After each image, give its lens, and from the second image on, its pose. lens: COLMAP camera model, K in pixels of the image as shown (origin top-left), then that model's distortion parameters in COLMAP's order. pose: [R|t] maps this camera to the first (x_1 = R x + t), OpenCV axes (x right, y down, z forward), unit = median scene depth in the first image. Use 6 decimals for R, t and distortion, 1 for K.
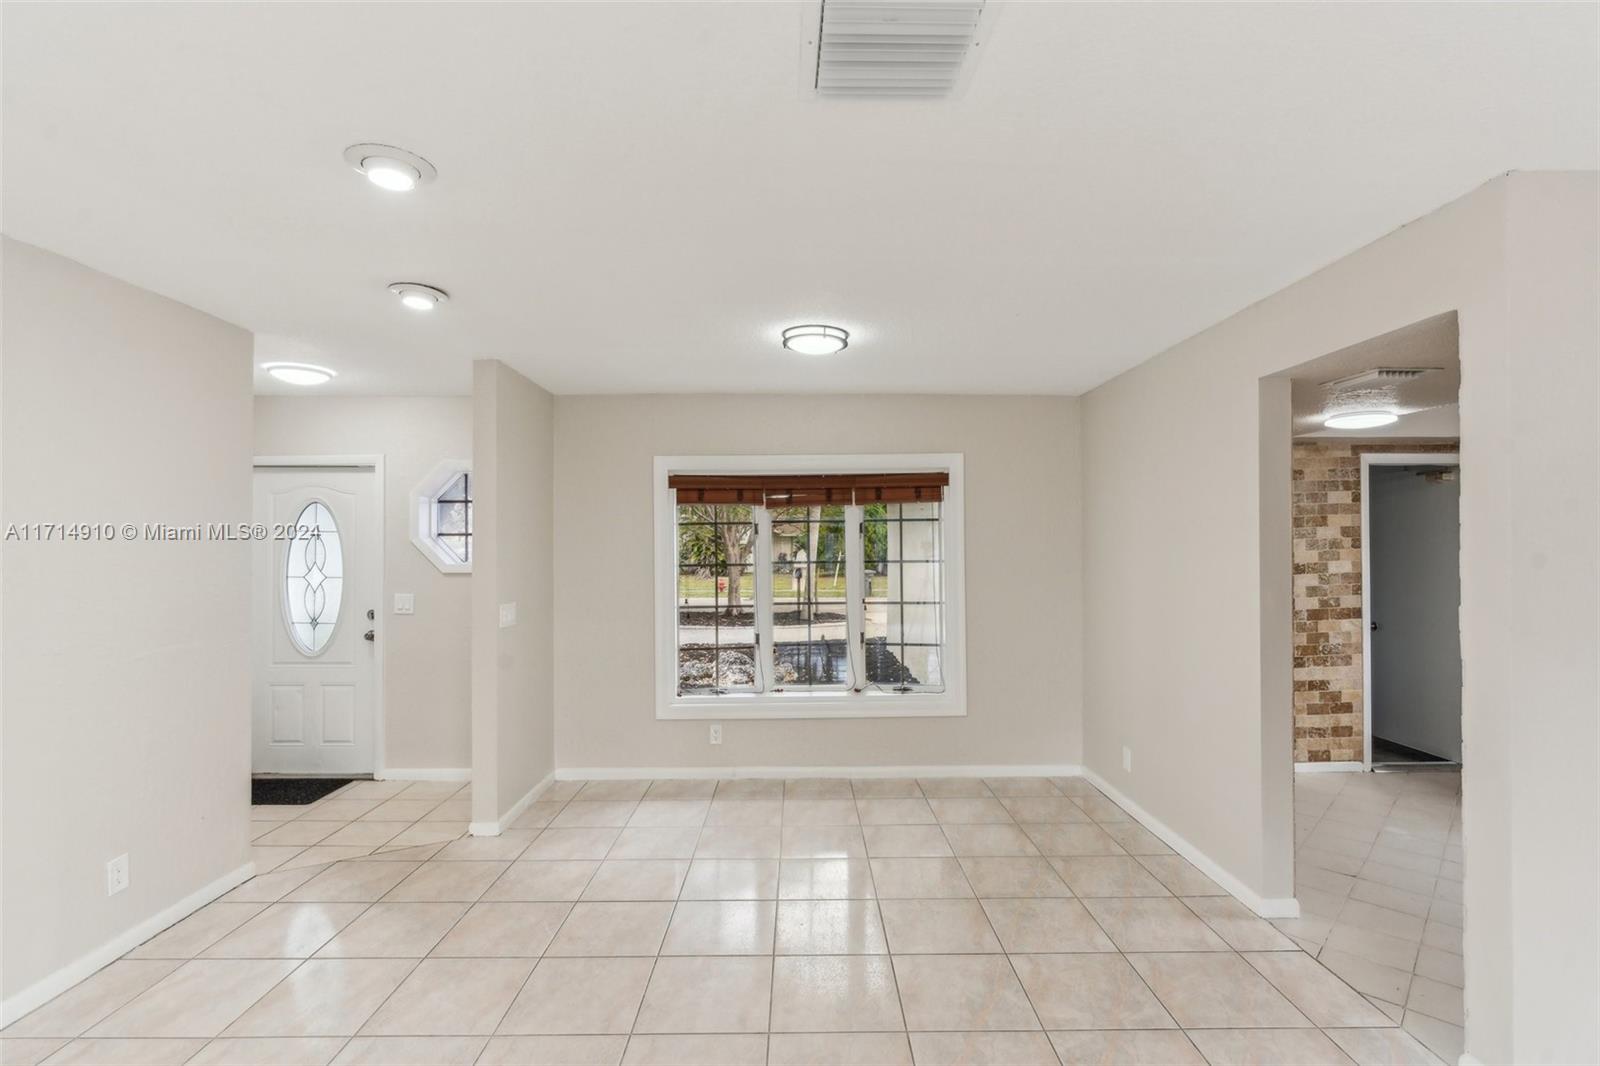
lens RADIAL K [[712.6, 0, 800.0], [0, 712.6, 533.0], [0, 0, 1]] dist [0.000287, -0.000056]
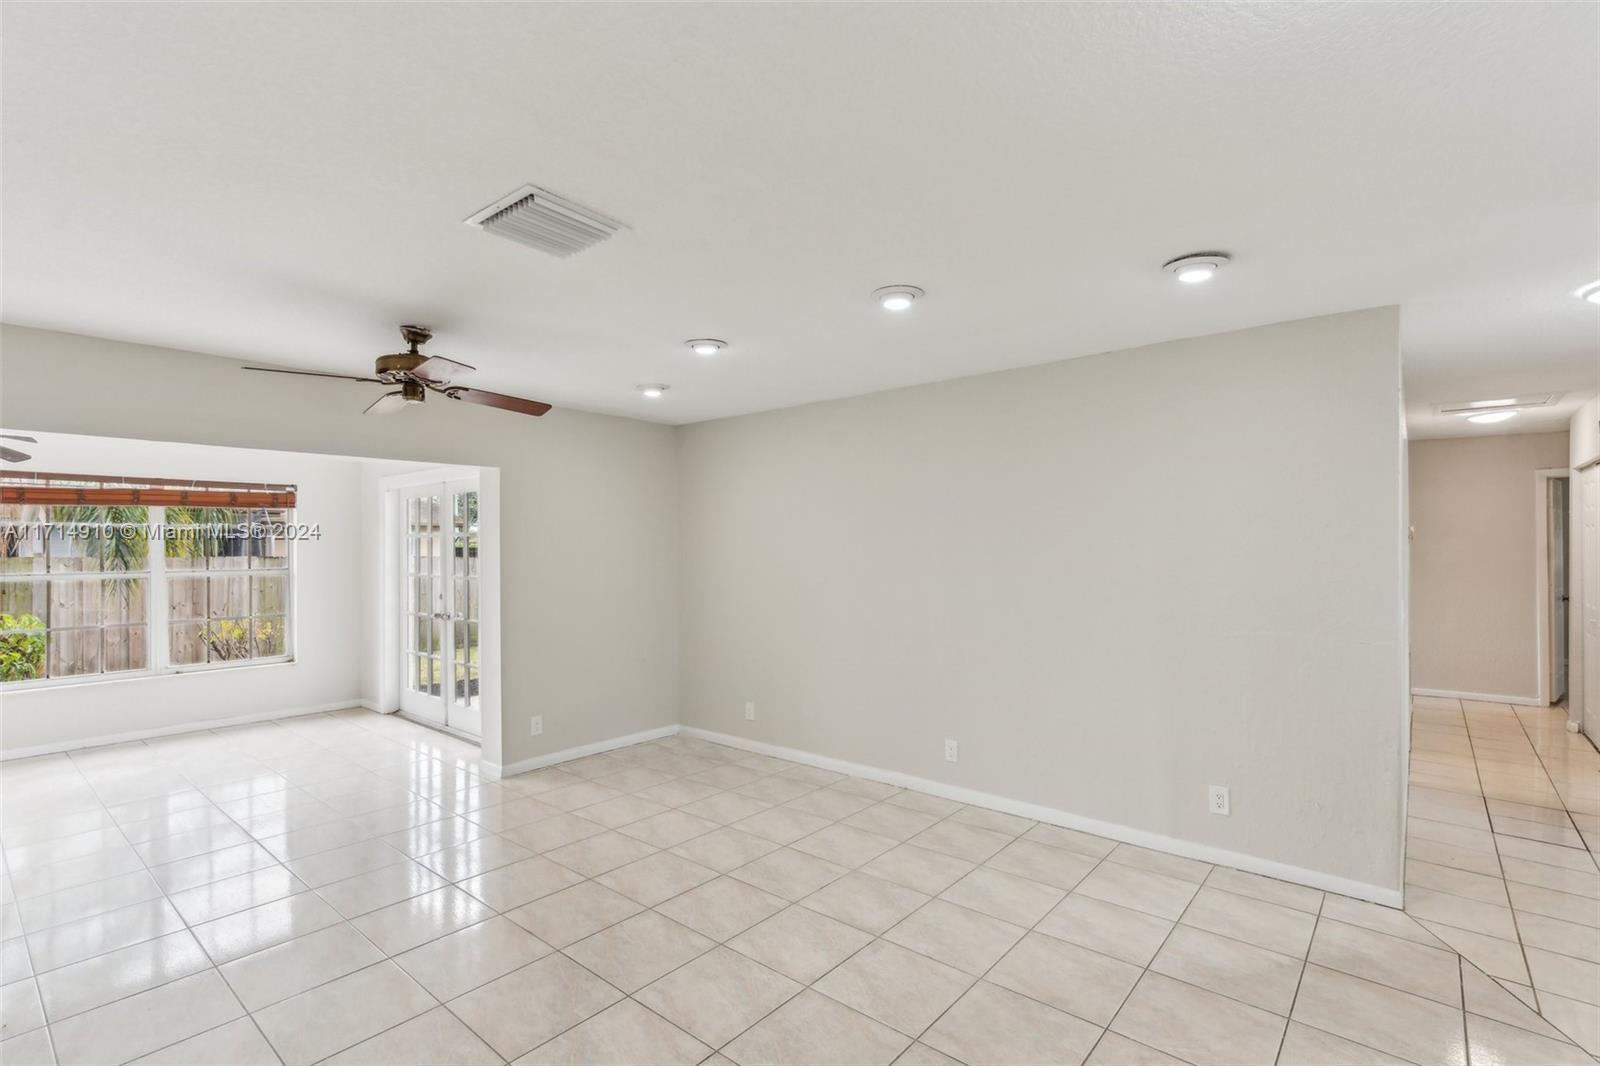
lens RADIAL K [[751.4, 0, 799.4], [0, 751.4, 549.4], [0, 0, 1]] dist [-0.002086, -0.000228]
pose [[-0.653726, 0.011464, -0.756645, 0.499509], [0.025966, 0.999636, -0.007288, 0.019673], [0.756286, -0.024411, -0.653786, 1.213296]]
